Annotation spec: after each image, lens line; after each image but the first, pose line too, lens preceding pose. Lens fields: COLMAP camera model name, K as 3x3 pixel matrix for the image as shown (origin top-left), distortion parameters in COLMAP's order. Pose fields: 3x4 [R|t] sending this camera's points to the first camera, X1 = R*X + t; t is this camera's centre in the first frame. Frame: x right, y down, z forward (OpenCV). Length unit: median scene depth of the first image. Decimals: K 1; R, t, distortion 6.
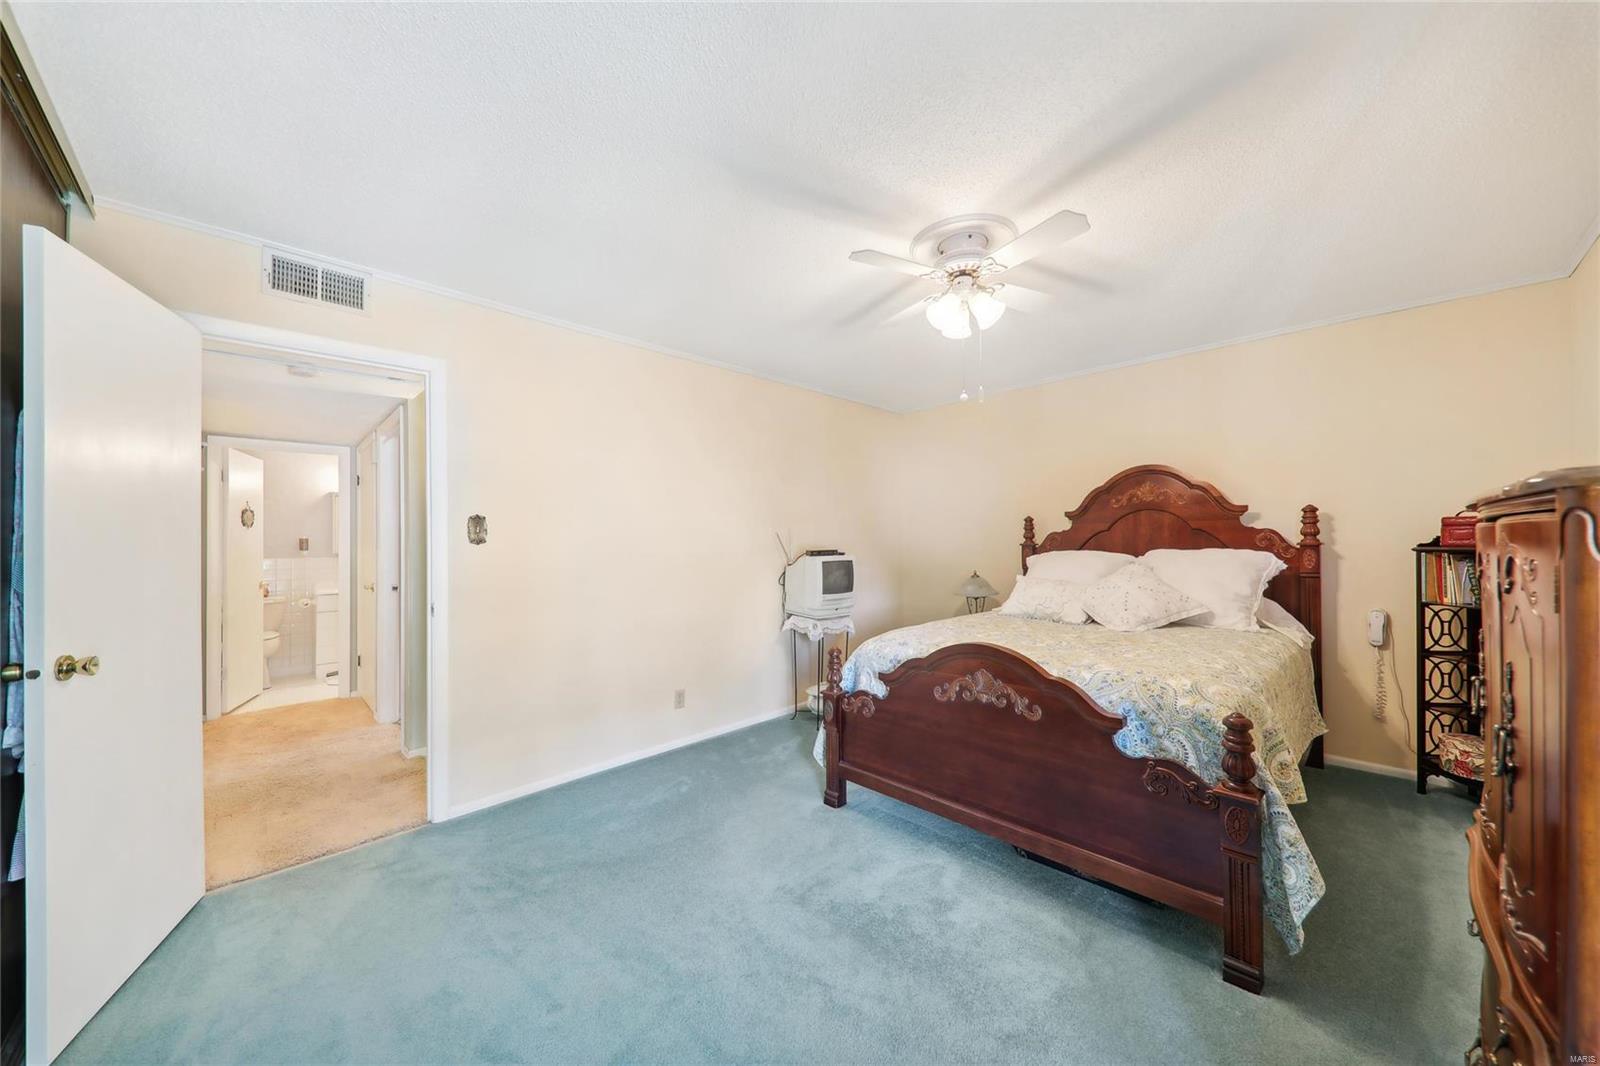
lens RADIAL K [[554.9, 0, 792.0], [0, 554.9, 542.6], [0, 0, 1]] dist [-0.013551, -0.000618]
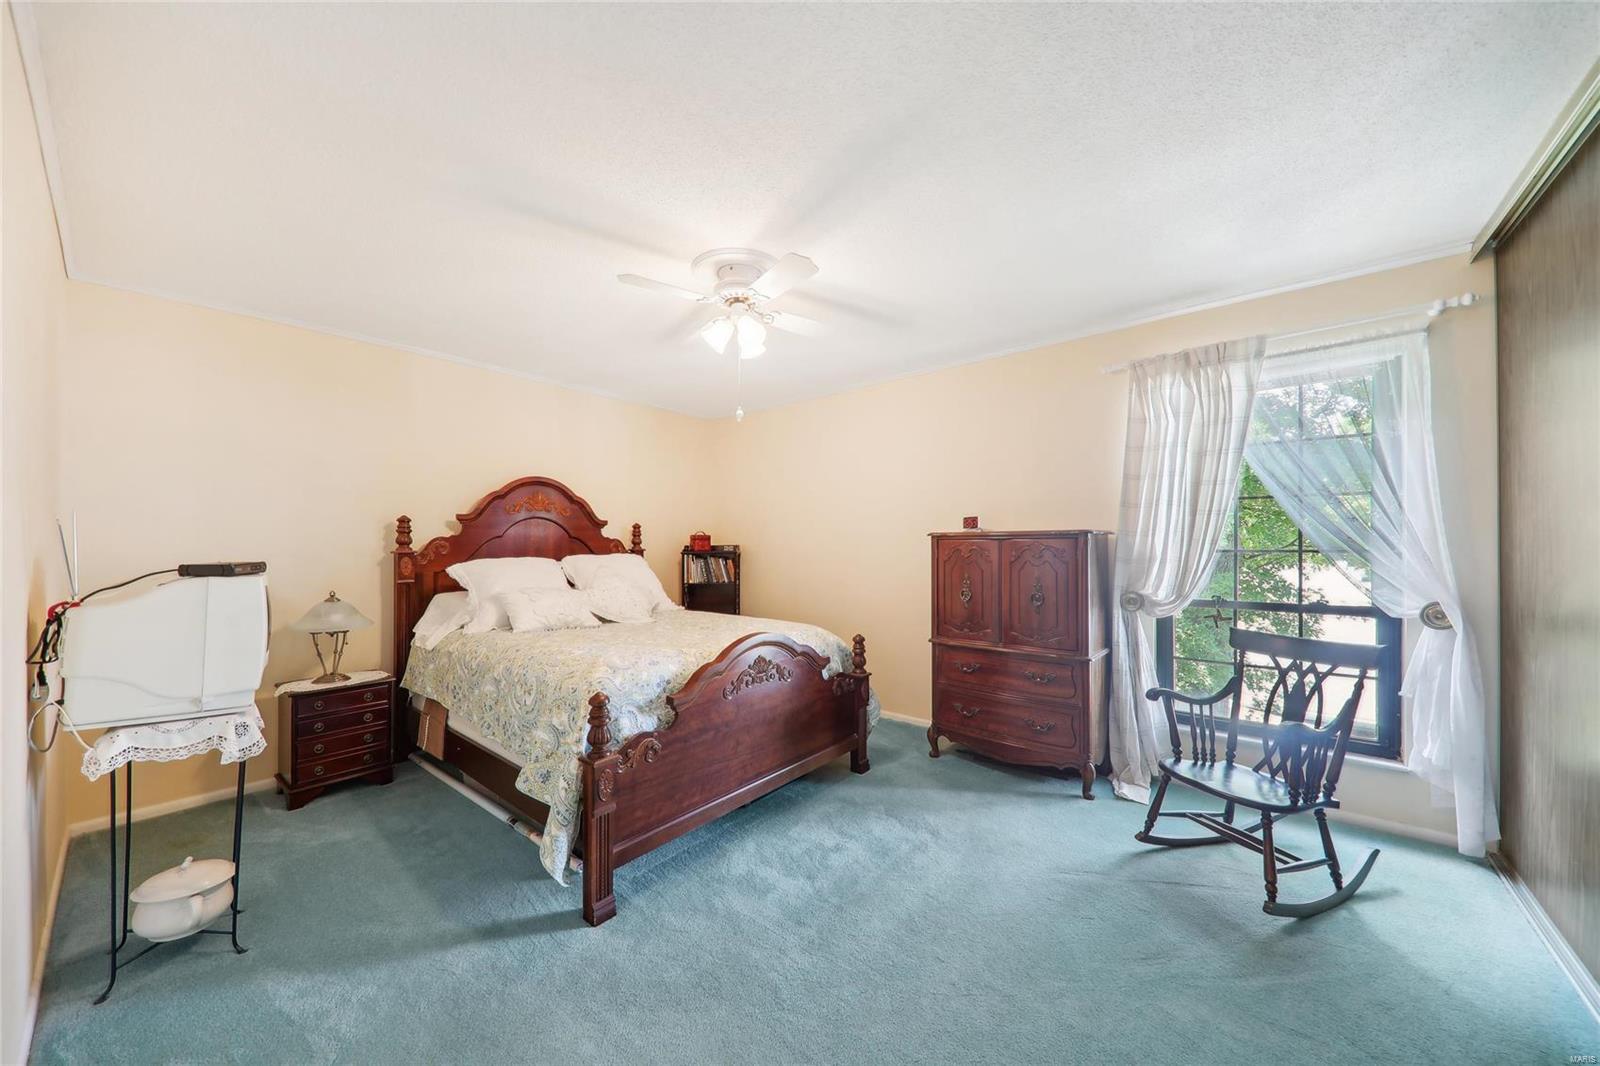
lens RADIAL K [[554.9, 0, 806.1], [0, 554.9, 539.8], [0, 0, 1]] dist [-0.013551, -0.000618]
pose [[-0.124595, 0.019772, 0.992011, -0.411627], [0.004530, 0.999802, -0.019358, 0.004302], [-0.992197, 0.002082, -0.124660, 0.514681]]
